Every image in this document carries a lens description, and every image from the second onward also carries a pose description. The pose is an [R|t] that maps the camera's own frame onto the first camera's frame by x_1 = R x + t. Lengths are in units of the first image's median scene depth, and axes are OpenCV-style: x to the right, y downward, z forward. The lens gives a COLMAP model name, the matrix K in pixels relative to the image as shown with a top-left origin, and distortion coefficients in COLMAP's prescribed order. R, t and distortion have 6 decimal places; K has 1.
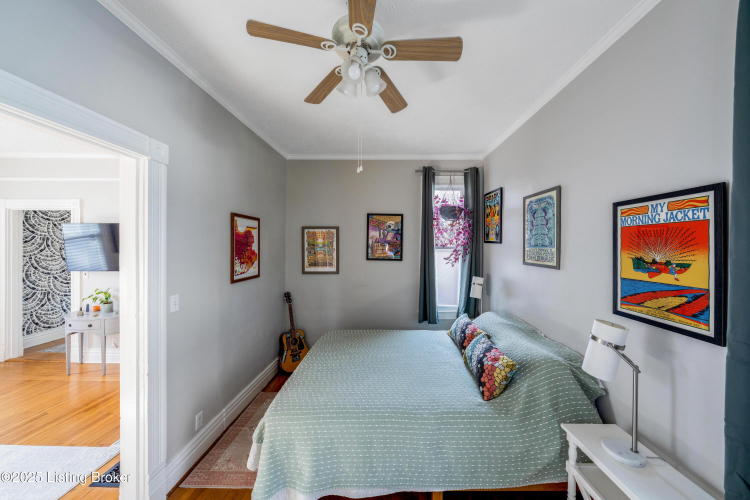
lens RADIAL K [[254.7, 0, 376.5], [0, 254.7, 247.6], [0, 0, 1]] dist [0.000686, 0.000034]
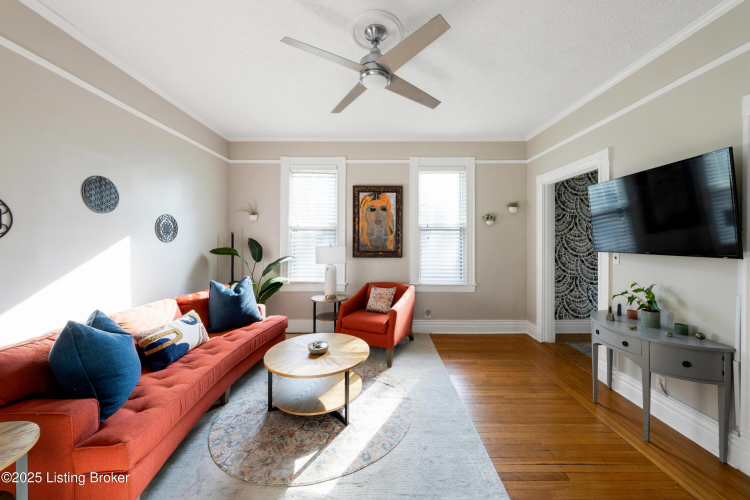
lens RADIAL K [[283.3, 0, 375.9], [0, 283.3, 242.8], [0, 0, 1]] dist [-0.000388, -0.000304]
pose [[0.036344, 0.010471, -0.999284, -0.363059], [0.005866, 0.999926, 0.010691, 0.046102], [0.999322, -0.006251, 0.036280, 0.296359]]
